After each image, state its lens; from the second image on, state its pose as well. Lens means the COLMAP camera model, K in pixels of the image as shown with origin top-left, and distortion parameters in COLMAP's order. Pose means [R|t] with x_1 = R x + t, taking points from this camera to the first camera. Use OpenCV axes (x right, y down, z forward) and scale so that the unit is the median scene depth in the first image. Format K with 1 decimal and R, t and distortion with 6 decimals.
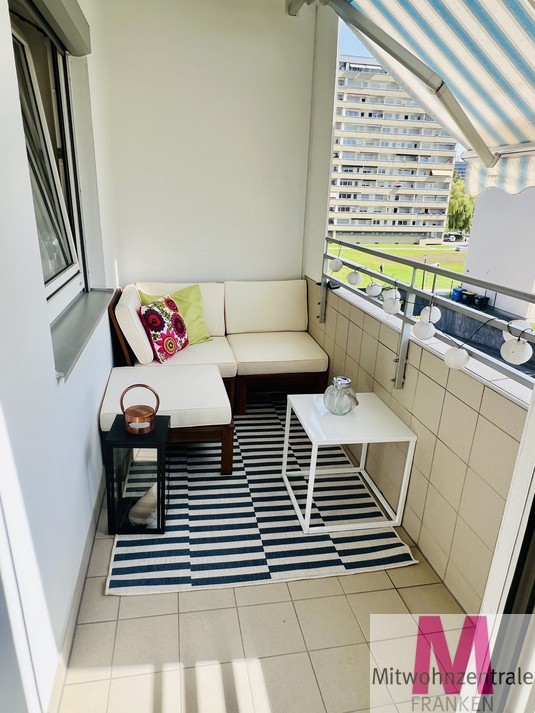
lens RADIAL K [[466.7, 0, 262.3], [0, 466.7, 360.8], [0, 0, 1]] dist [-0.009189, 0.006044]
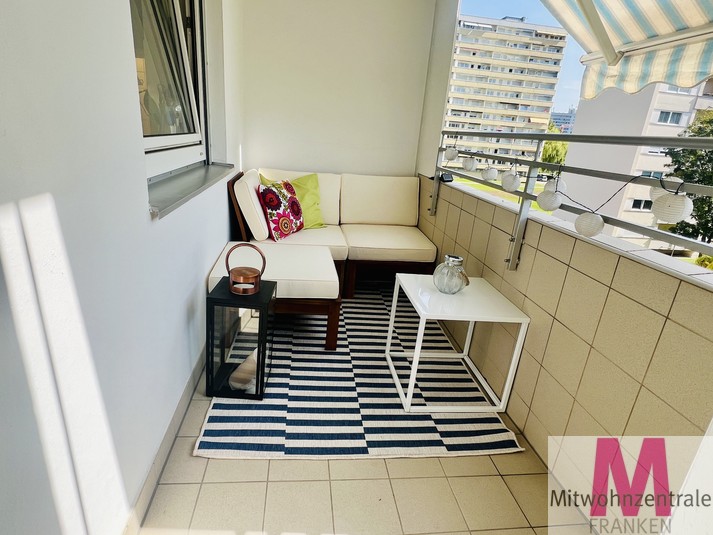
lens RADIAL K [[399.1, 0, 356.0], [0, 399.1, 273.3], [0, 0, 1]] dist [-0.007259, 0.003160]
pose [[0.997159, 0.064462, -0.038962, 0.001281], [-0.064733, 0.997886, -0.005757, 0.083916], [0.038509, 0.008263, 0.999224, 0.144868]]
